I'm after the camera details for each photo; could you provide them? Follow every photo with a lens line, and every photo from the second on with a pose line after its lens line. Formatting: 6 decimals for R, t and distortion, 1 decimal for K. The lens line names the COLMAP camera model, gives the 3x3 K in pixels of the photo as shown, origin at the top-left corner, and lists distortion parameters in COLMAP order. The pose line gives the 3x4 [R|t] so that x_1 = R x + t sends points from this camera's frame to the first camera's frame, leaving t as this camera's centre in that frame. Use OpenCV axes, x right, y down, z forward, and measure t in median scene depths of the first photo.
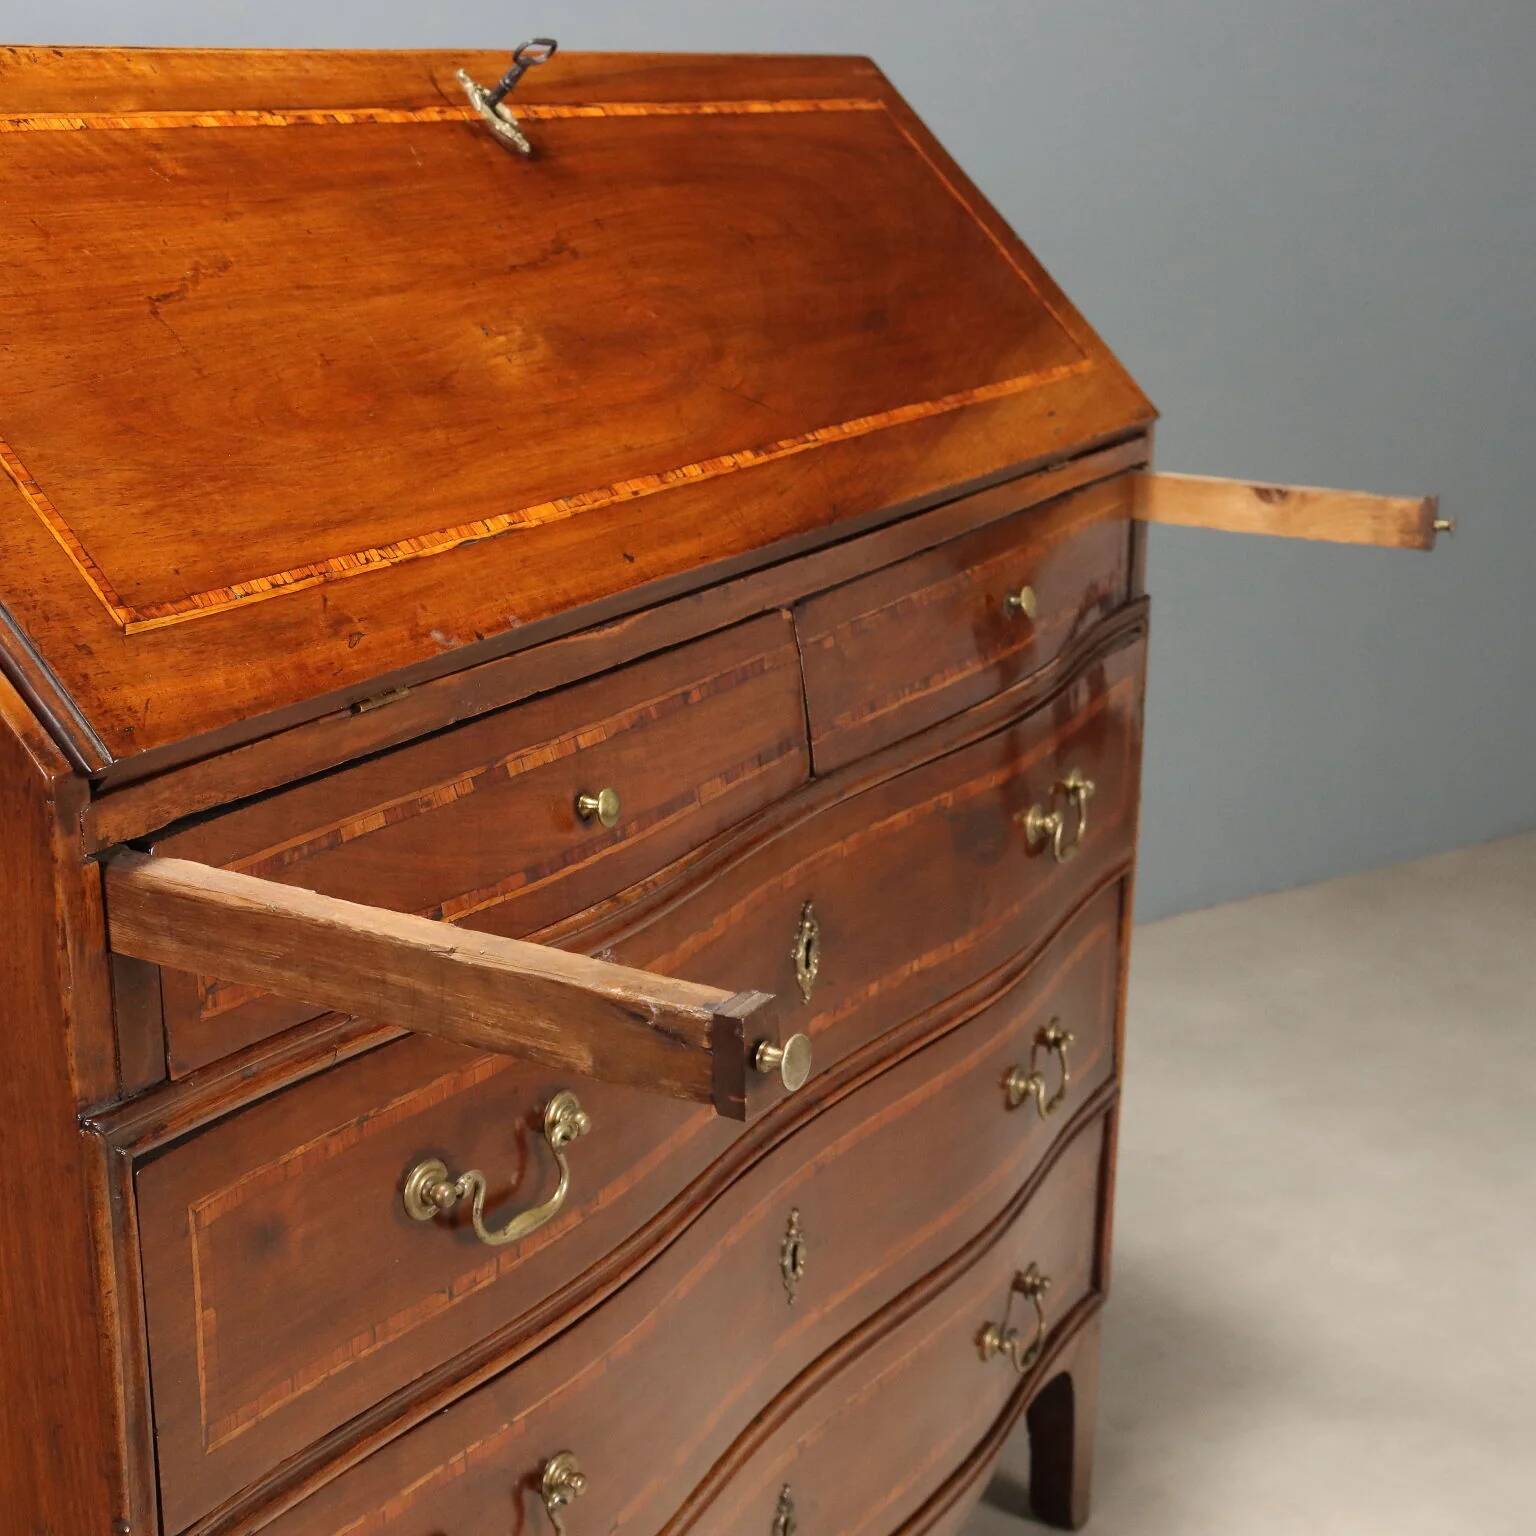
lens RADIAL K [[2529.9, 0, 825.4], [0, 2529.9, 754.4], [0, 0, 1]] dist [-0.013725, 0.000000]
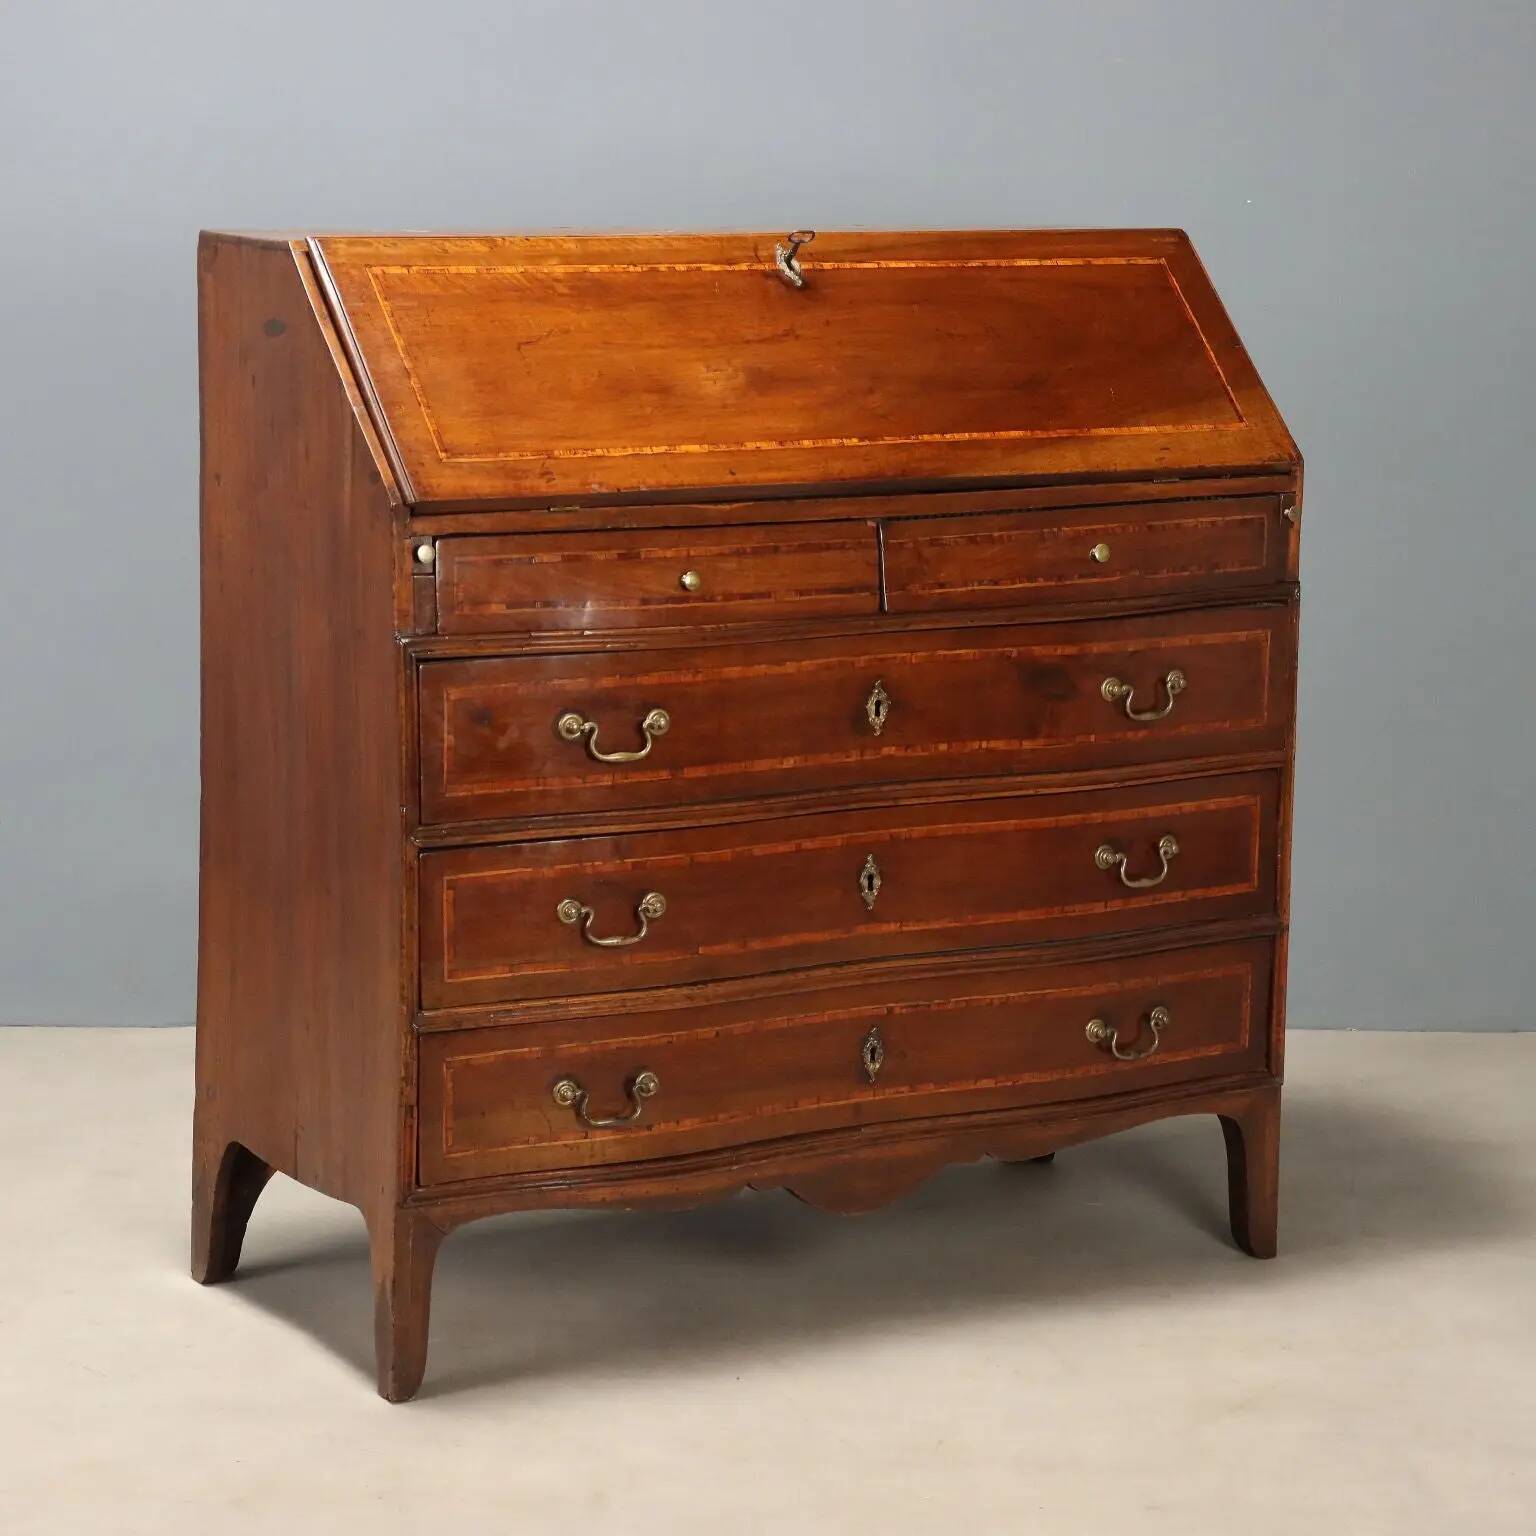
lens RADIAL K [[4012.7, 0, 768.8], [0, 4012.7, 767.1], [0, 0, 1]] dist [0.036703, 0.000000]
pose [[0.843744, 0.086618, -0.529710, 1.883045], [-0.142979, 0.987505, -0.066268, 0.413641], [0.517351, 0.131650, 0.845586, -1.943412]]
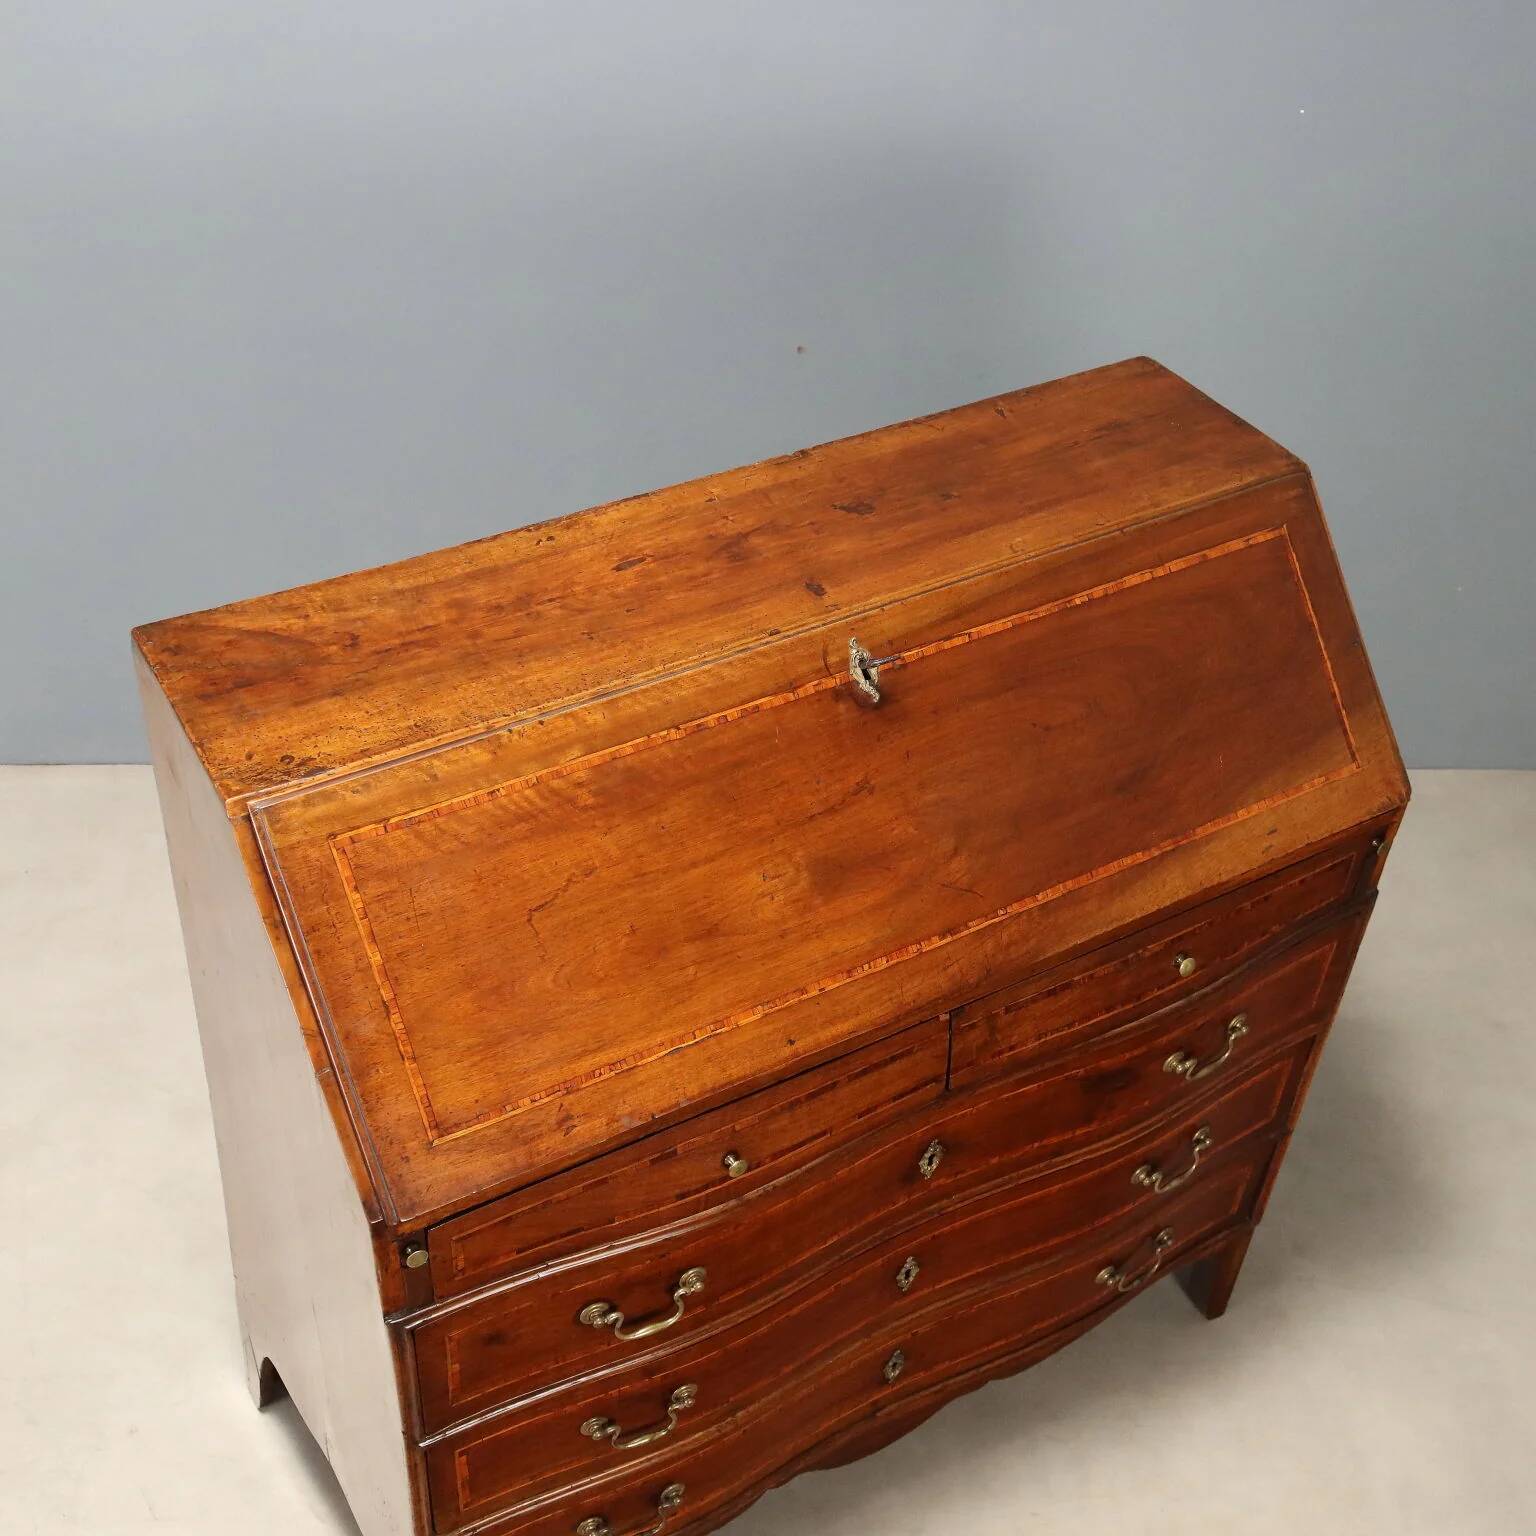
lens RADIAL K [[2055.2, 0, 761.4], [0, 2055.2, 768.0], [0, 0, 1]] dist [-0.048385, 0.000000]
pose [[0.846933, 0.372094, -0.379802, 0.404577], [-0.184570, 0.875645, 0.446296, -0.941854], [0.498636, -0.307883, 0.810290, -0.127593]]
